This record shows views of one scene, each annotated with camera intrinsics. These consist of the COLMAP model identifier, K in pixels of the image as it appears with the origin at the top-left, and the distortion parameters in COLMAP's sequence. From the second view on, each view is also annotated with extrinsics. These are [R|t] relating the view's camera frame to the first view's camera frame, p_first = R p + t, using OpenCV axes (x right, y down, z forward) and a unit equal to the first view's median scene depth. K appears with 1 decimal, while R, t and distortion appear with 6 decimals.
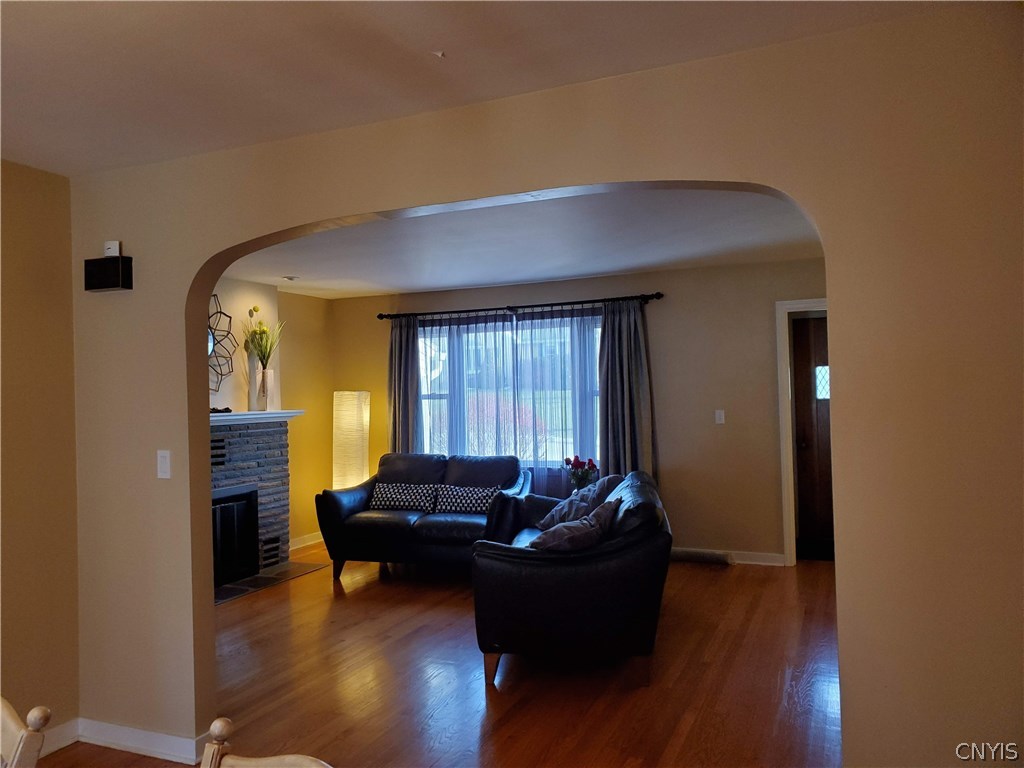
lens RADIAL K [[805.5, 0, 510.1], [0, 805.5, 395.0], [0, 0, 1]] dist [0.225008, -0.637665]
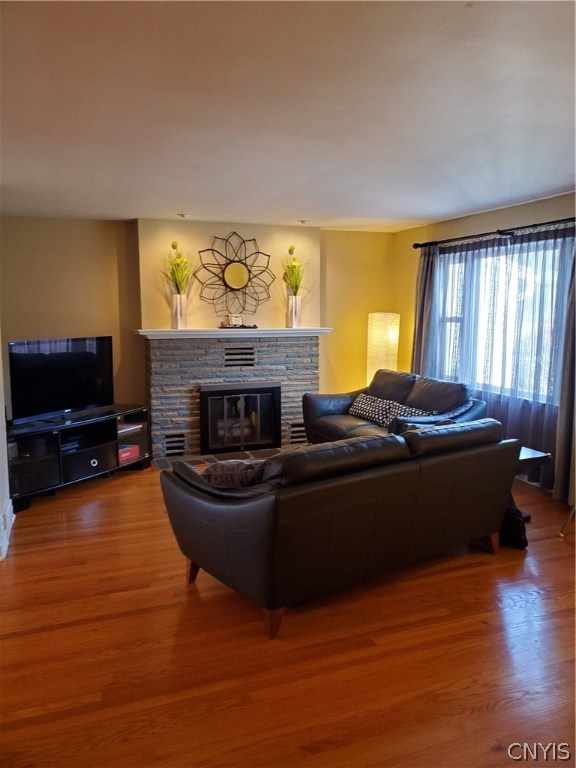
lens RADIAL K [[604.1, 0, 288.0], [0, 604.1, 384.0], [0, 0, 1]] dist [0.225008, -0.637665]
pose [[0.687523, 0.117409, -0.716608, 0.400594], [-0.017508, 0.989236, 0.145280, -0.032459], [0.725951, -0.087337, 0.682178, 0.321483]]
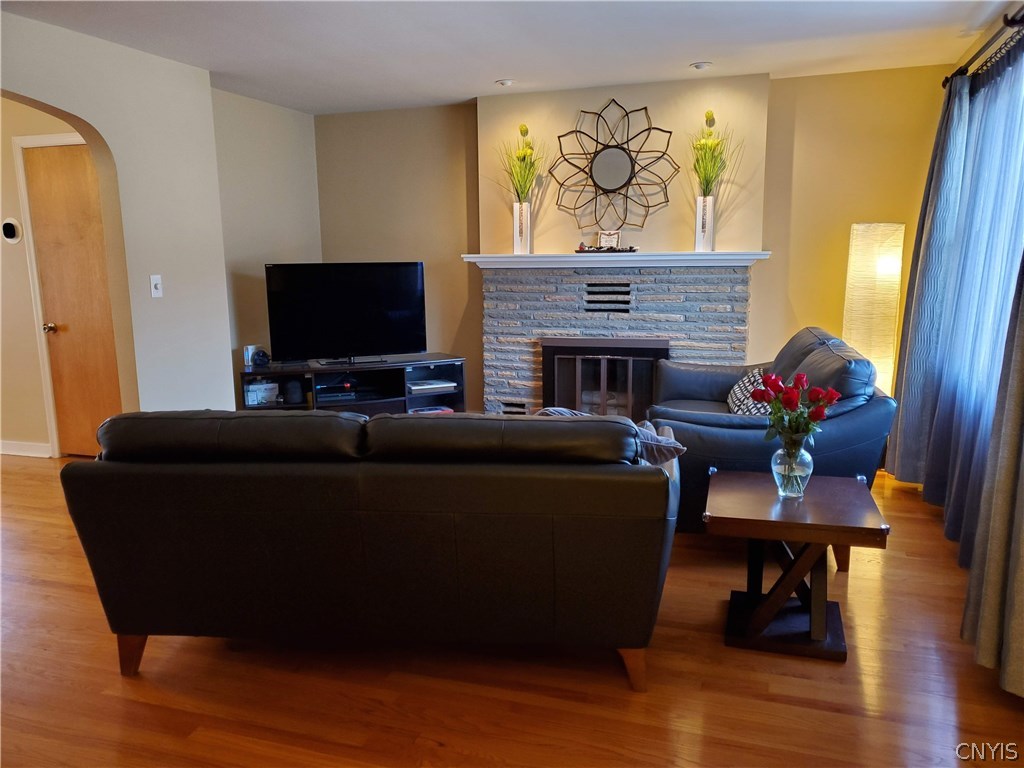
lens RADIAL K [[805.5, 0, 510.1], [0, 805.5, 395.0], [0, 0, 1]] dist [0.225008, -0.637665]
pose [[0.036670, 0.207311, -0.977587, 0.485645], [0.010375, 0.978114, 0.207812, -0.010594], [0.999274, -0.017763, 0.033717, 0.788720]]
